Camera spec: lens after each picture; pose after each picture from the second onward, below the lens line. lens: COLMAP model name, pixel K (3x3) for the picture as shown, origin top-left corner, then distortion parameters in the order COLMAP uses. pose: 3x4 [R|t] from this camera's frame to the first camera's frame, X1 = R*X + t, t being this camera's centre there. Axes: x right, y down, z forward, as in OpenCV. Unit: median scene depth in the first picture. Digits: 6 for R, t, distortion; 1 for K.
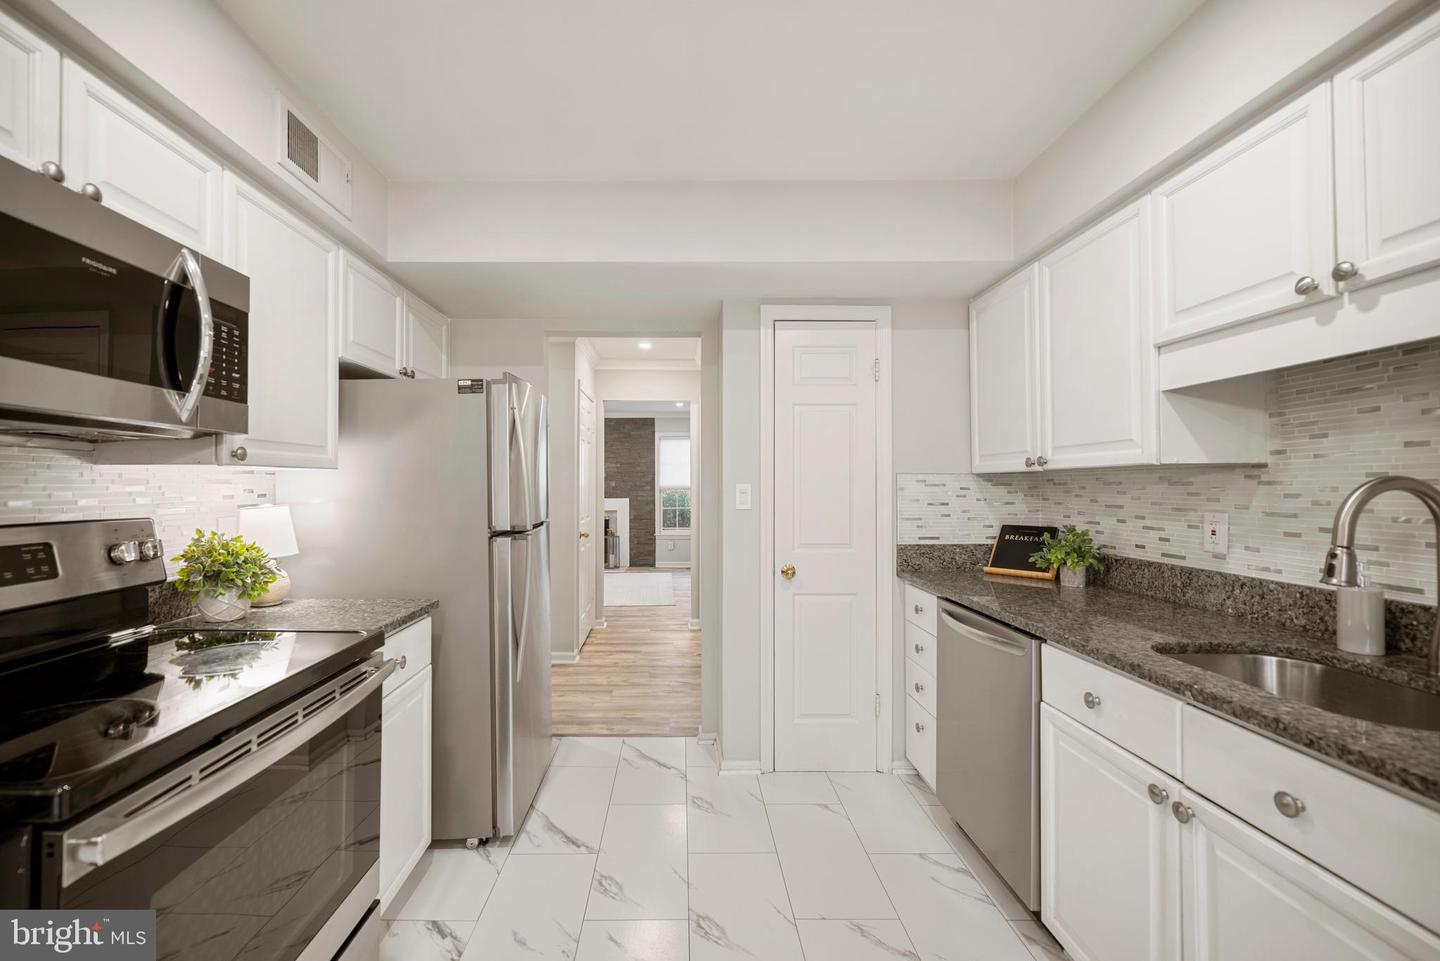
lens RADIAL K [[583.4, 0, 696.9], [0, 583.4, 478.8], [0, 0, 1]] dist [-0.002114, -0.000109]
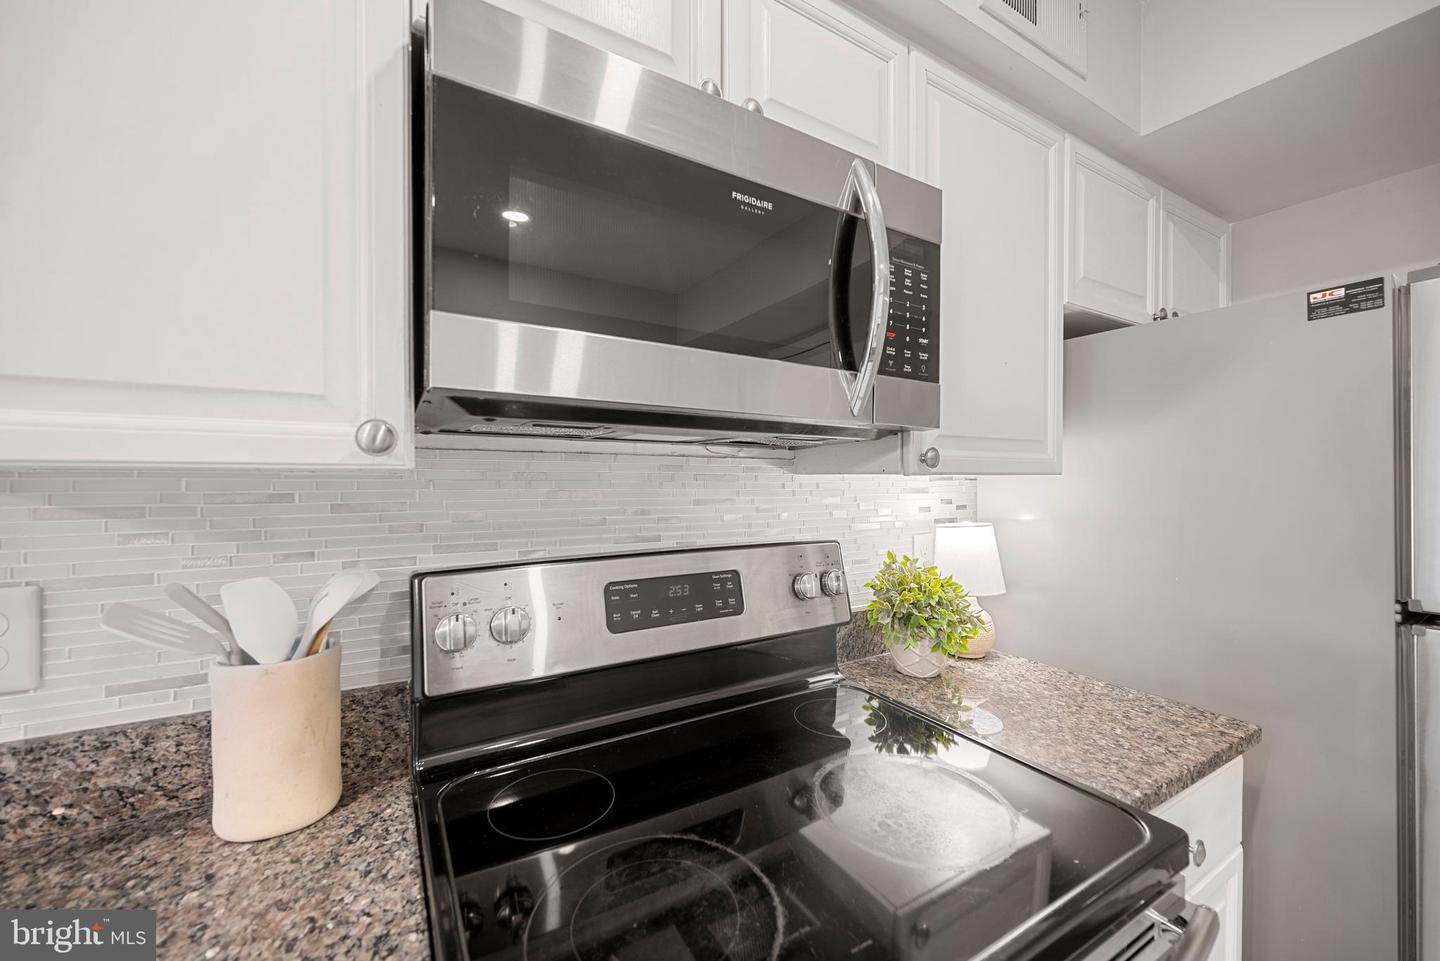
lens RADIAL K [[583.4, 0, 705.2], [0, 583.4, 478.6], [0, 0, 1]] dist [-0.002114, -0.000109]
pose [[0.484805, 0.007699, -0.874589, -0.272557], [0.003326, 0.999938, 0.010645, -0.023105], [0.874616, -0.008069, 0.484749, 0.380292]]
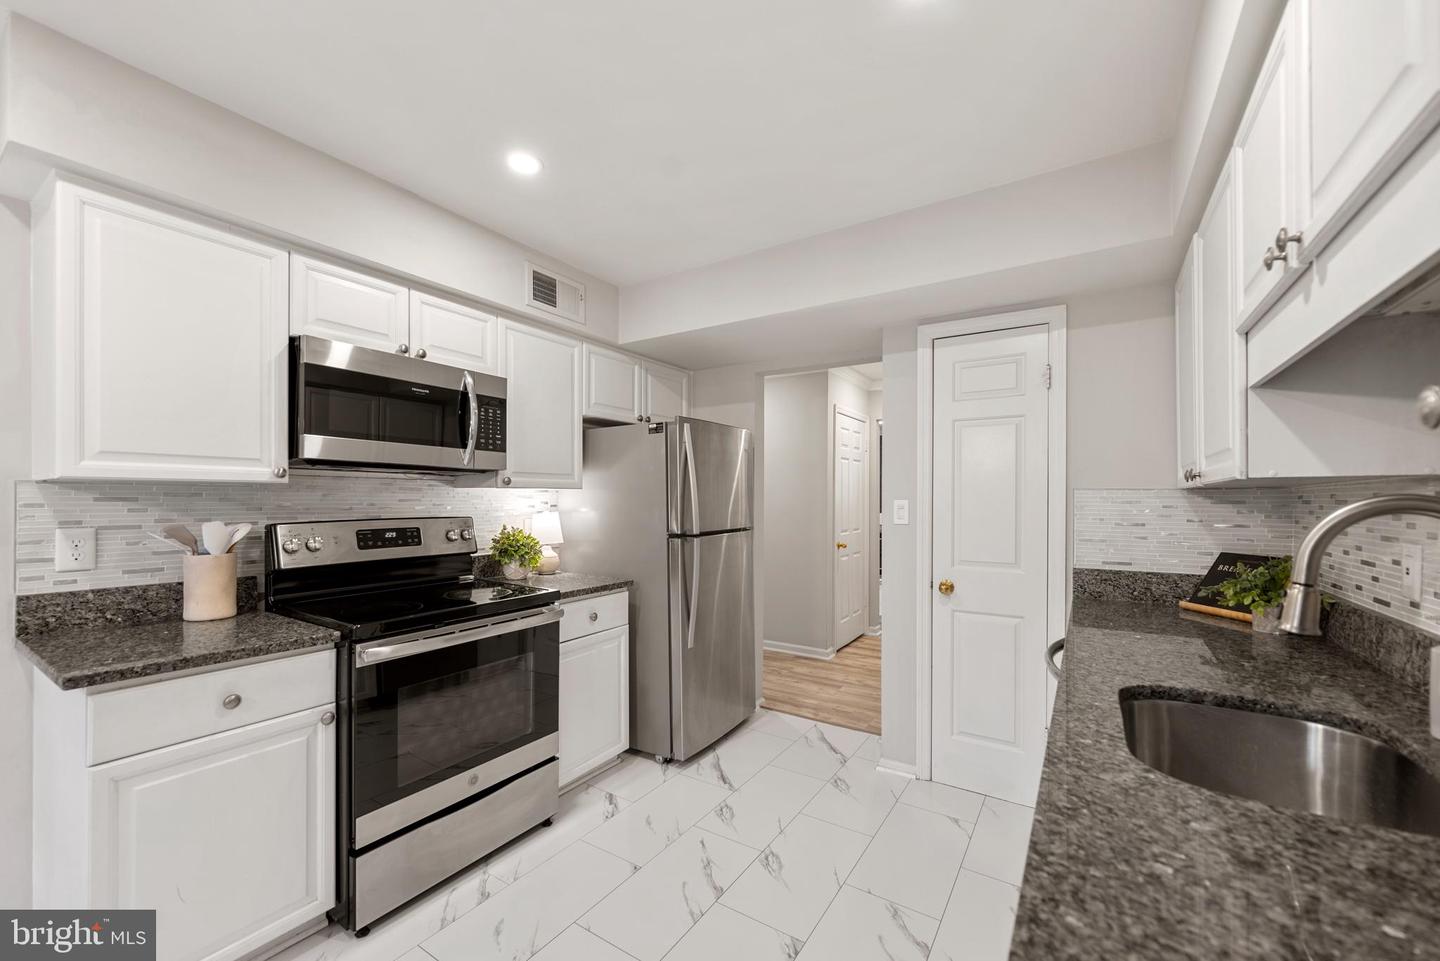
lens RADIAL K [[583.4, 0, 733.3], [0, 583.4, 498.0], [0, 0, 1]] dist [-0.002114, -0.000109]
pose [[0.837720, 0.004065, -0.546084, 0.627801], [0.001154, 0.999957, 0.009214, -0.007148], [0.546098, -0.008349, 0.837679, -0.067789]]
